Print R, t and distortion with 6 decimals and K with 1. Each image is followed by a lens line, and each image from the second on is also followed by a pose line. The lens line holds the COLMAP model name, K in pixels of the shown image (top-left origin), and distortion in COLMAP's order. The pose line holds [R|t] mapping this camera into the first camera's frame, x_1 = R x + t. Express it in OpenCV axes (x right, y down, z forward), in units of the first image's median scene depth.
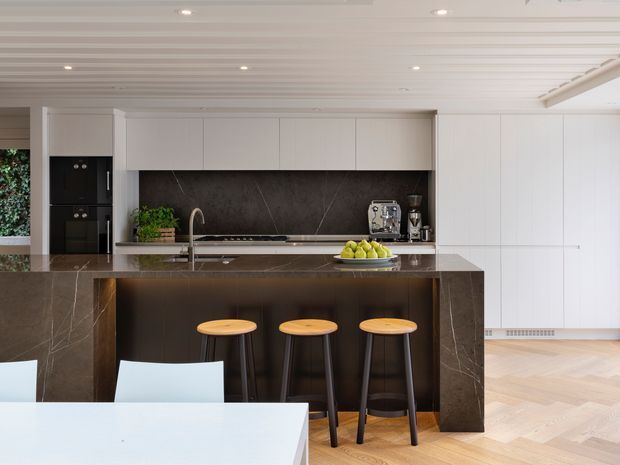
lens RADIAL K [[650.4, 0, 333.7], [0, 650.4, 196.4], [0, 0, 1]] dist [0.004094, 0.010801]
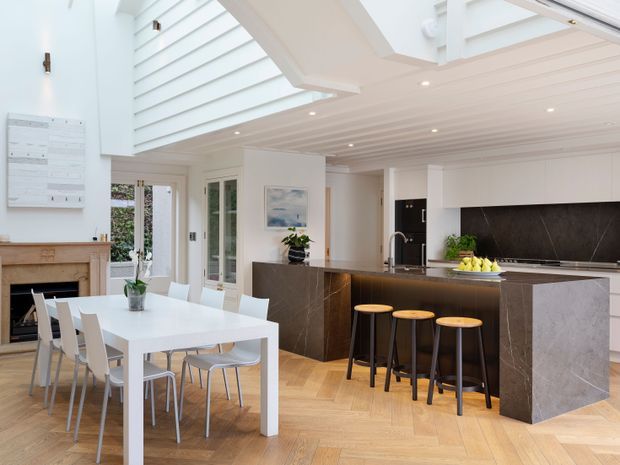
lens RADIAL K [[578.9, 0, 310.0], [0, 578.9, 232.5], [0, 0, 1]] dist [0.005404, 0.004335]
pose [[0.599334, 0.003576, -0.800491, 0.517528], [-0.009106, 0.999956, -0.002351, 0.017779], [0.800447, 0.008698, 0.599340, 0.042890]]
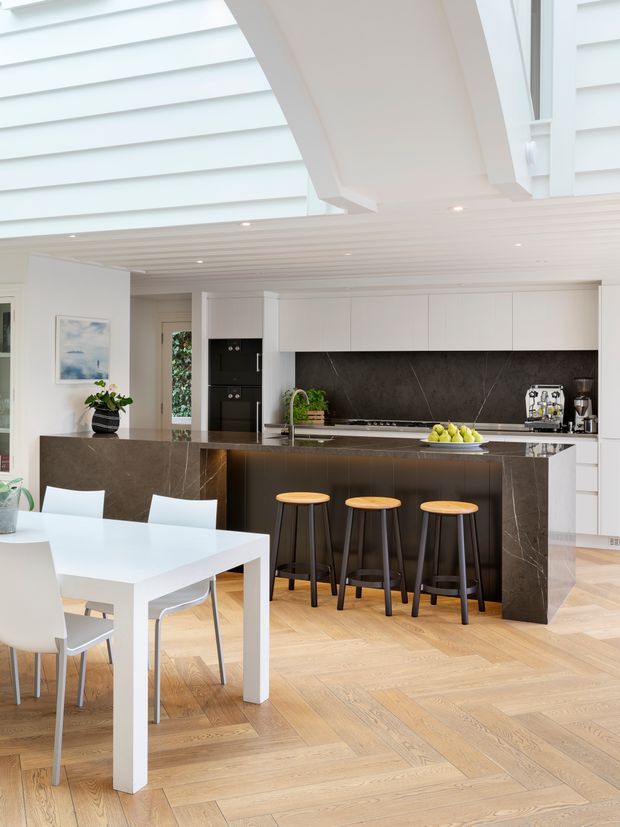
lens RADIAL K [[878.8, 0, 290.5], [0, 878.8, 369.6], [0, 0, 1]] dist [0.019447, -0.005856]
pose [[0.908228, 0.003967, -0.418458, 0.273000], [-0.008585, 0.999921, -0.009154, -0.000881], [0.418389, 0.011906, 0.908190, -0.223852]]
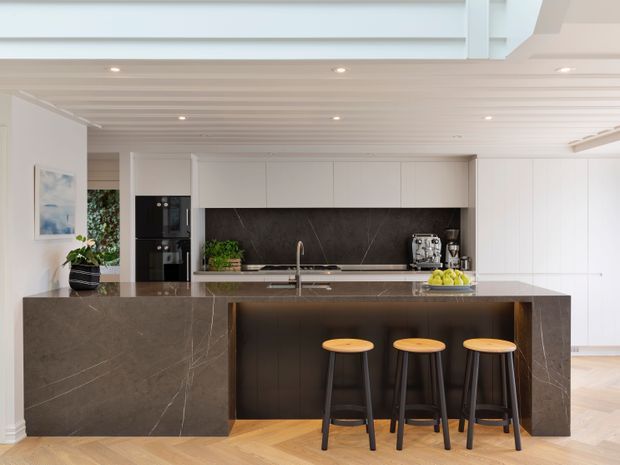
lens RADIAL K [[576.7, 0, 292.9], [0, 576.7, 231.9], [0, 0, 1]] dist [0.003104, -0.008916]
pose [[0.999994, -0.001778, 0.002826, -0.164489], [0.001772, 0.999996, 0.002229, -0.000349], [-0.002830, -0.002224, 0.999994, -0.007841]]
